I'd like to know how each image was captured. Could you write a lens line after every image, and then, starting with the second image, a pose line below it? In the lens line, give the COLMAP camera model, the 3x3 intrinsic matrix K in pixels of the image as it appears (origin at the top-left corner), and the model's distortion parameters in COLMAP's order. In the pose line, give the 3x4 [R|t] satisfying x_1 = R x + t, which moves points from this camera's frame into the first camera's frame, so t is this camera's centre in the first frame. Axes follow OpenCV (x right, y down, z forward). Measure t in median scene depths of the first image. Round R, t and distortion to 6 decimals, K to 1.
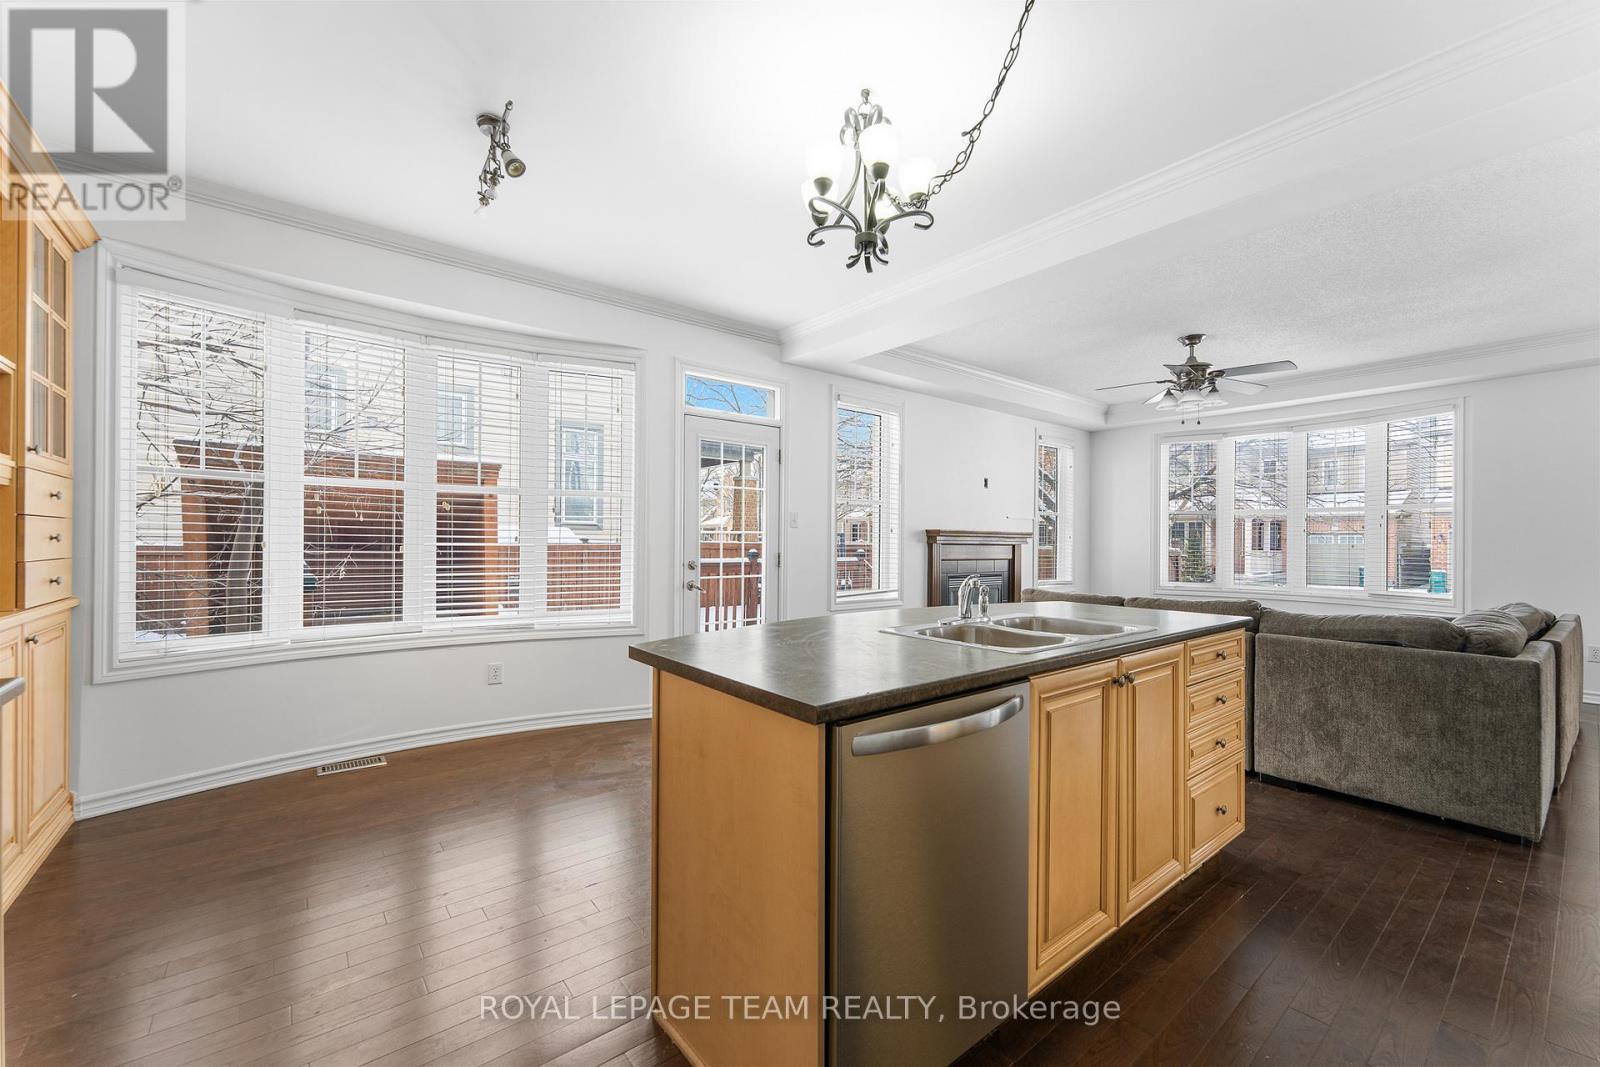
lens RADIAL K [[641.5, 0, 801.7], [0, 641.5, 543.1], [0, 0, 1]] dist [0.001779, 0.000065]
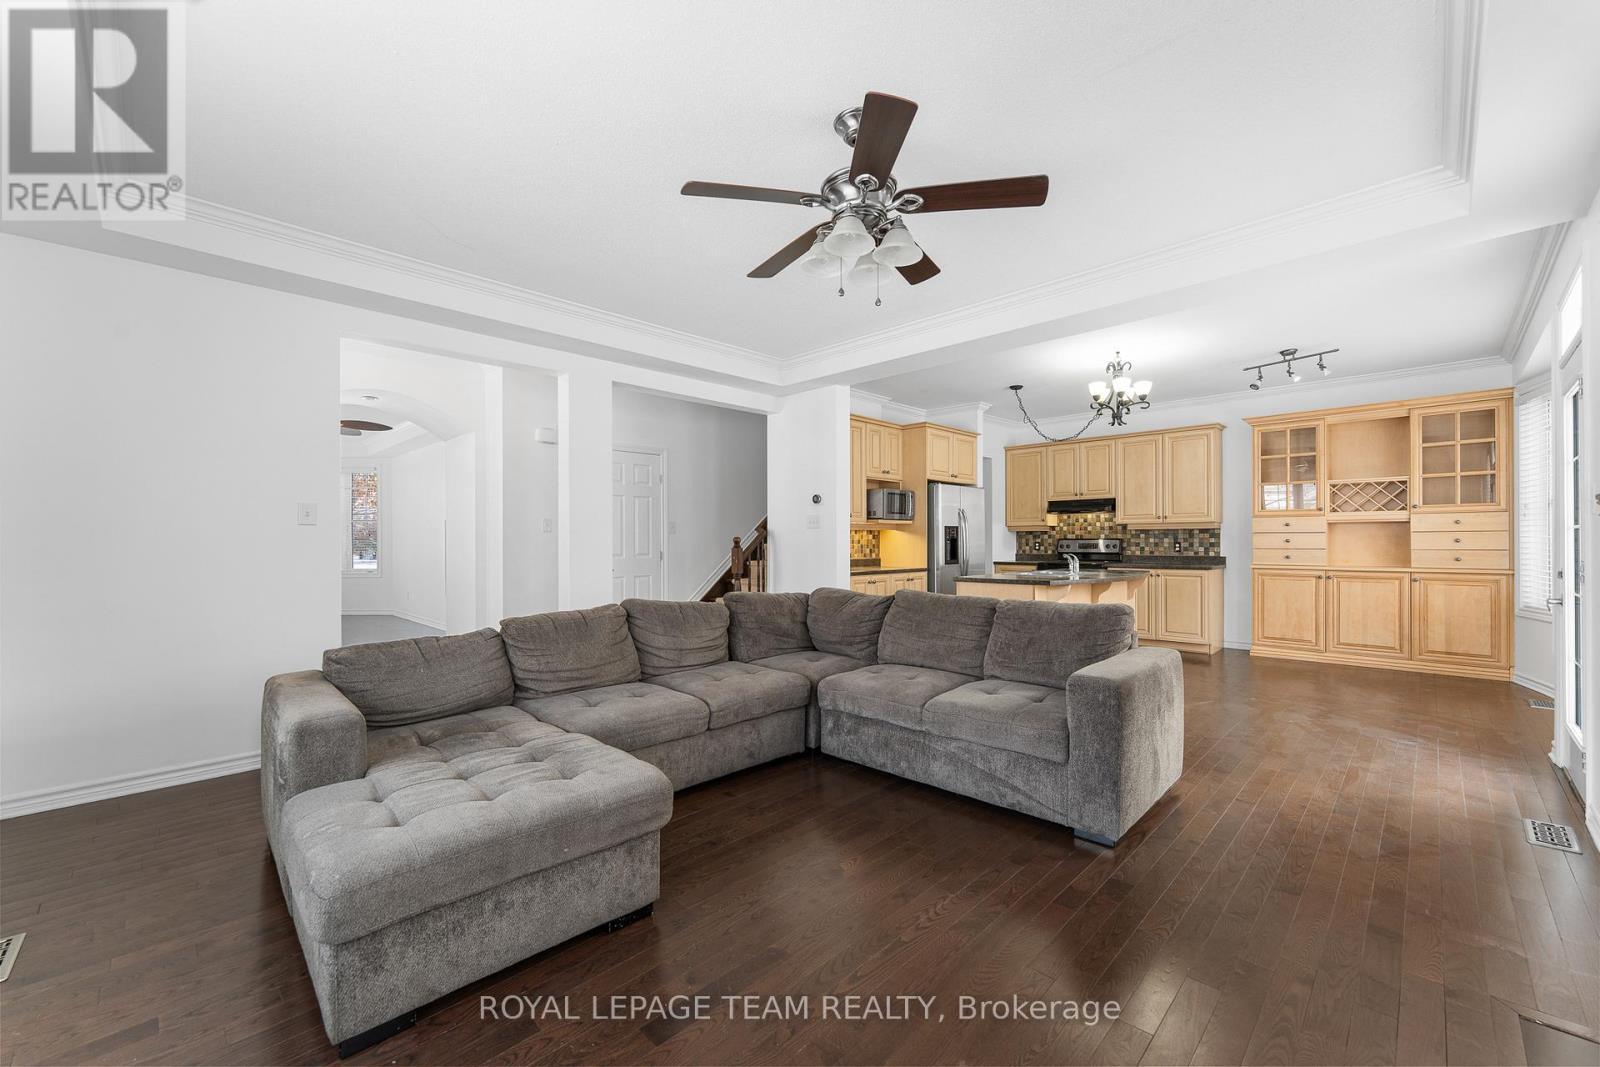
lens RADIAL K [[641.5, 0, 800.7], [0, 641.5, 539.8], [0, 0, 1]] dist [0.001779, 0.000065]
pose [[-0.993248, -0.003664, -0.115950, 0.714158], [-0.003598, 0.999993, -0.000777, -0.000829], [0.115952, -0.000354, -0.993255, 1.505164]]
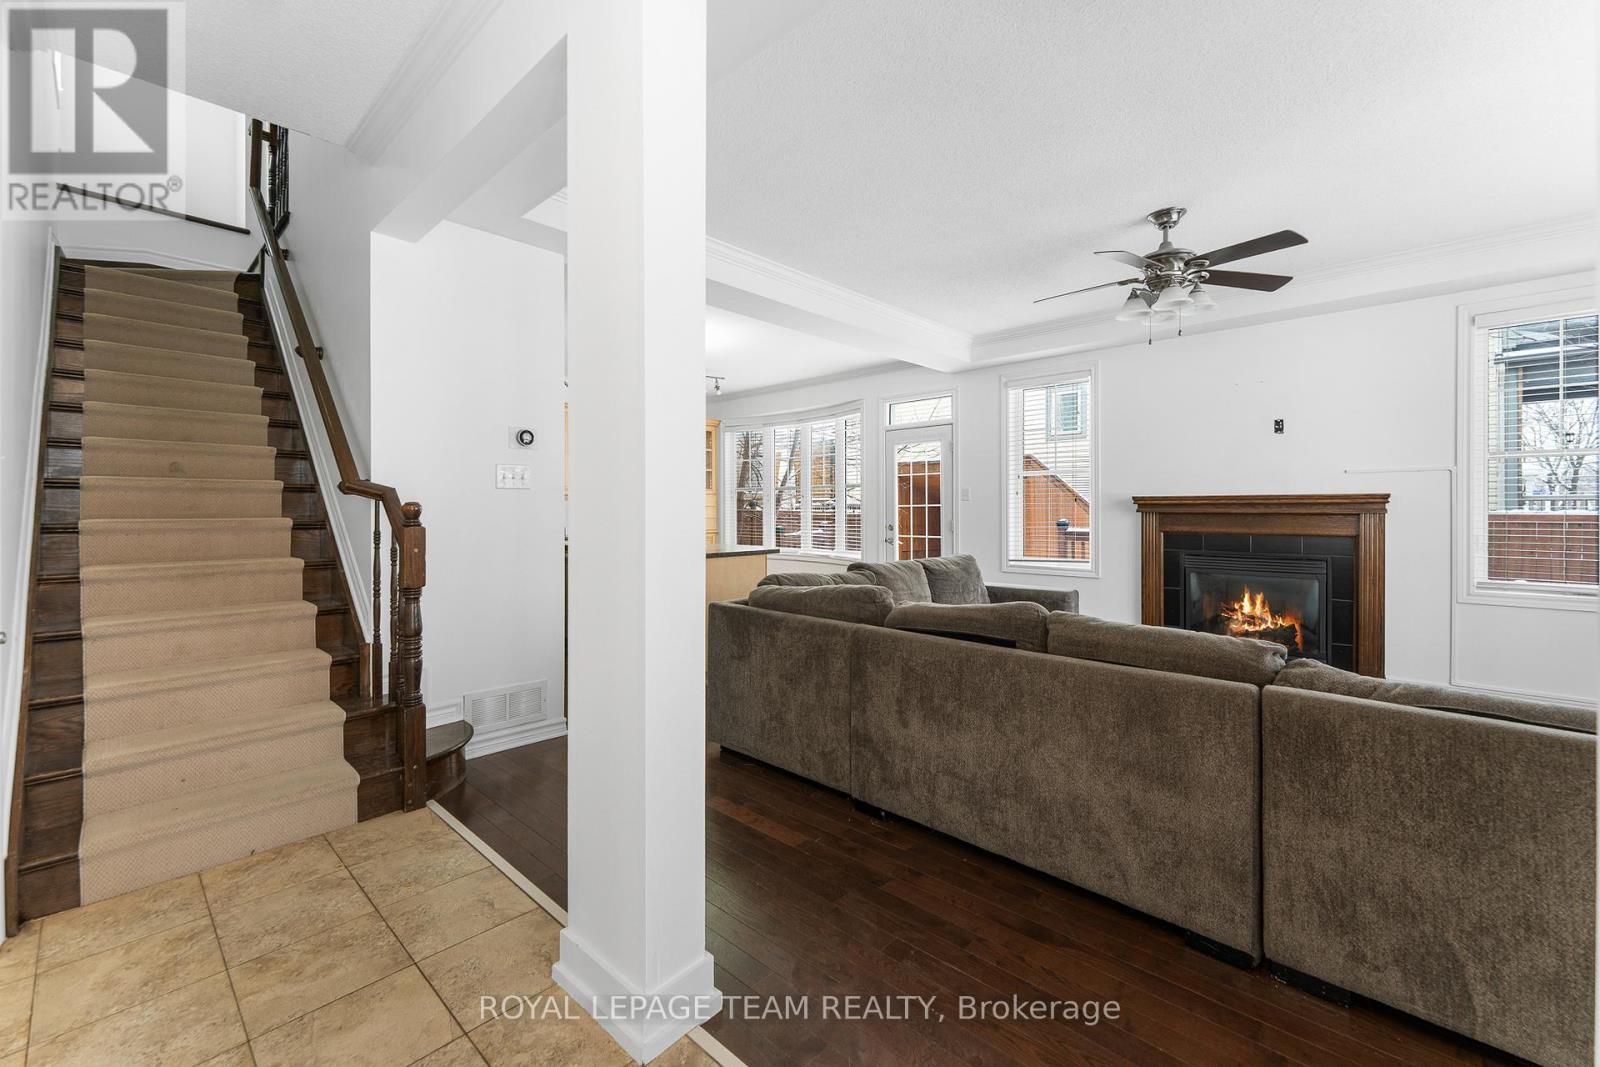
lens RADIAL K [[641.5, 0, 784.3], [0, 641.5, 514.7], [0, 0, 1]] dist [0.001779, 0.000065]
pose [[0.135765, -0.002700, -0.990737, 1.260221], [0.002178, 0.999995, -0.002427, 0.006063], [0.990739, -0.001828, 0.135770, 0.489523]]
